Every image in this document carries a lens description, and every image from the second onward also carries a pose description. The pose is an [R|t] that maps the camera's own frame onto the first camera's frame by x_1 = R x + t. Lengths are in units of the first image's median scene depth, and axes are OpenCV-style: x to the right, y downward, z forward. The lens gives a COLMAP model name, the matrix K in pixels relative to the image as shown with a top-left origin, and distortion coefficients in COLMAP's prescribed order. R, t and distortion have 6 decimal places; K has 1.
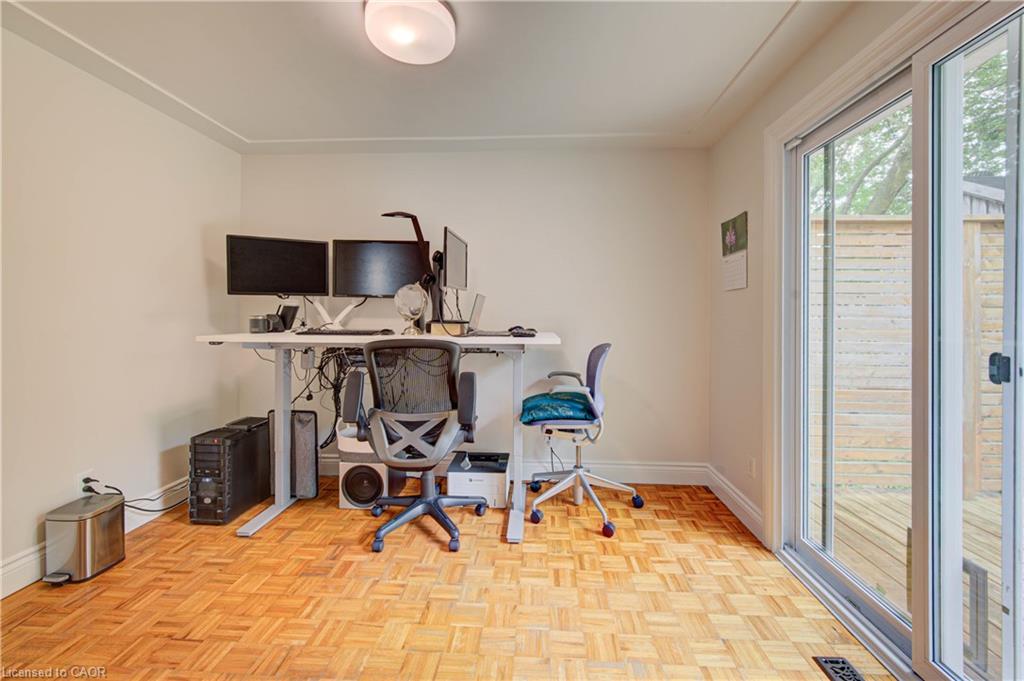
lens RADIAL K [[406.7, 0, 525.6], [0, 406.7, 313.3], [0, 0, 1]] dist [0.002657, -0.000646]
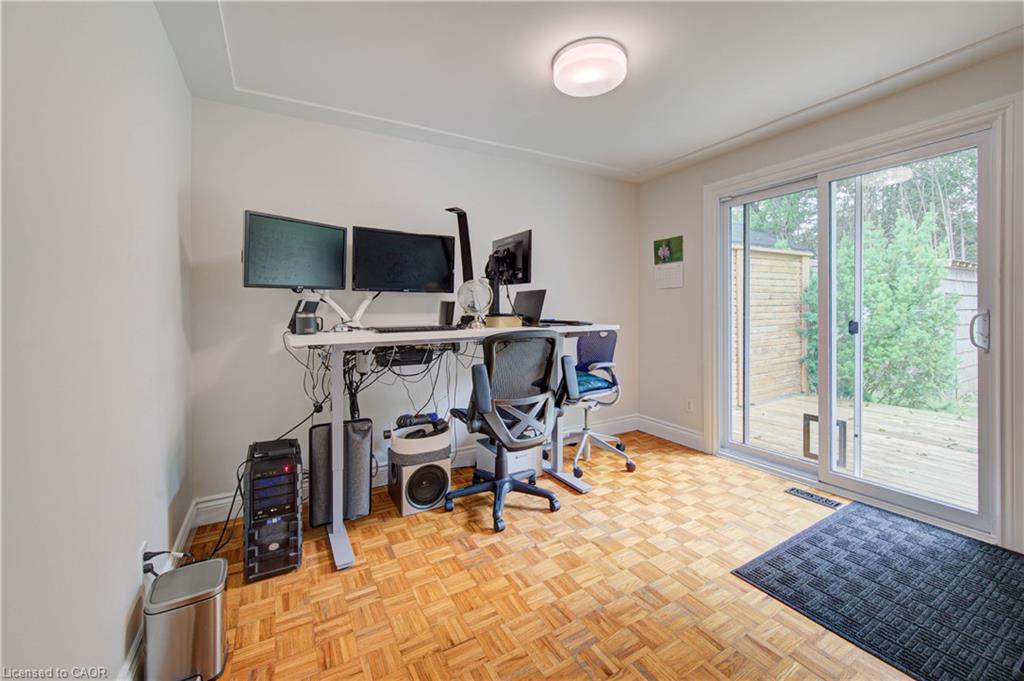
lens RADIAL K [[406.7, 0, 530.1], [0, 406.7, 309.6], [0, 0, 1]] dist [0.002657, -0.000646]
pose [[0.837406, -0.018137, 0.546280, -0.784527], [0.013520, 0.999831, 0.012470, -0.006909], [-0.546413, -0.003057, 0.837510, 0.058905]]
